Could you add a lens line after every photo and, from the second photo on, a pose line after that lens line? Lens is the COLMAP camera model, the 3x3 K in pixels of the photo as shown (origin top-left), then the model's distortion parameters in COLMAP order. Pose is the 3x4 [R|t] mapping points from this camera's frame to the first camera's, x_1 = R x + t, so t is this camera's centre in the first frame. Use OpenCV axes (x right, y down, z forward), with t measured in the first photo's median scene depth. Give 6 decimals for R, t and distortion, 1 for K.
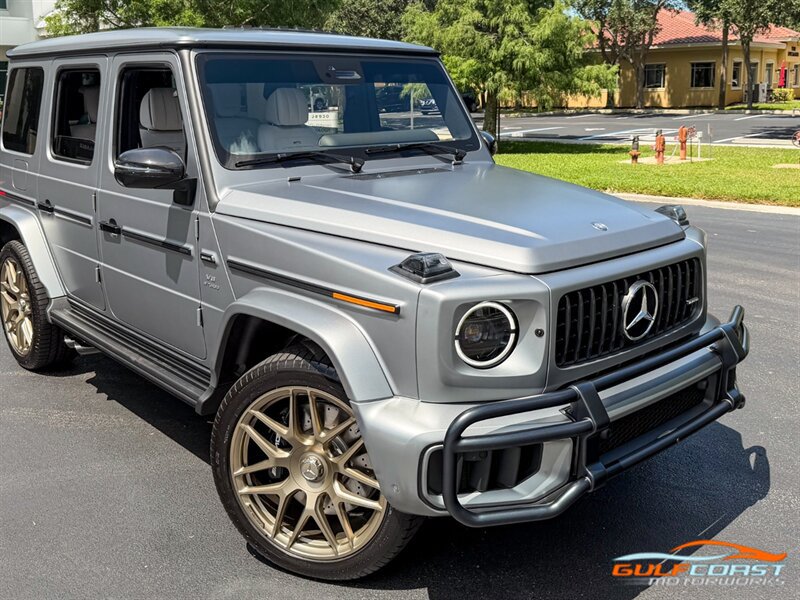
lens RADIAL K [[790.6, 0, 416.5], [0, 790.6, 215.8], [0, 0, 1]] dist [0.170830, -0.388345]
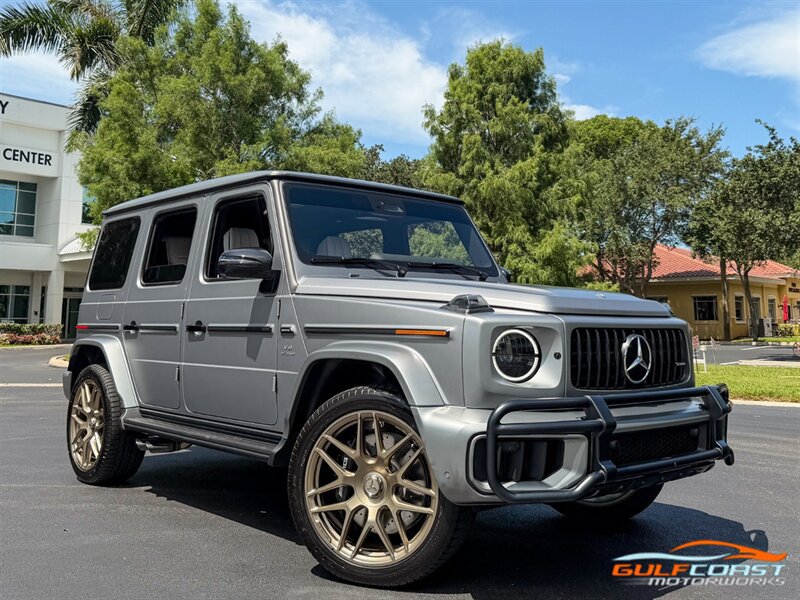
lens RADIAL K [[796.4, 0, 403.4], [0, 796.4, 200.0], [0, 0, 1]] dist [0.162095, -0.371116]
pose [[0.999759, 0.008156, -0.020393, -0.051033], [-0.014022, 0.951672, -0.306797, 0.221953], [0.016905, 0.307009, 0.951556, -0.232786]]
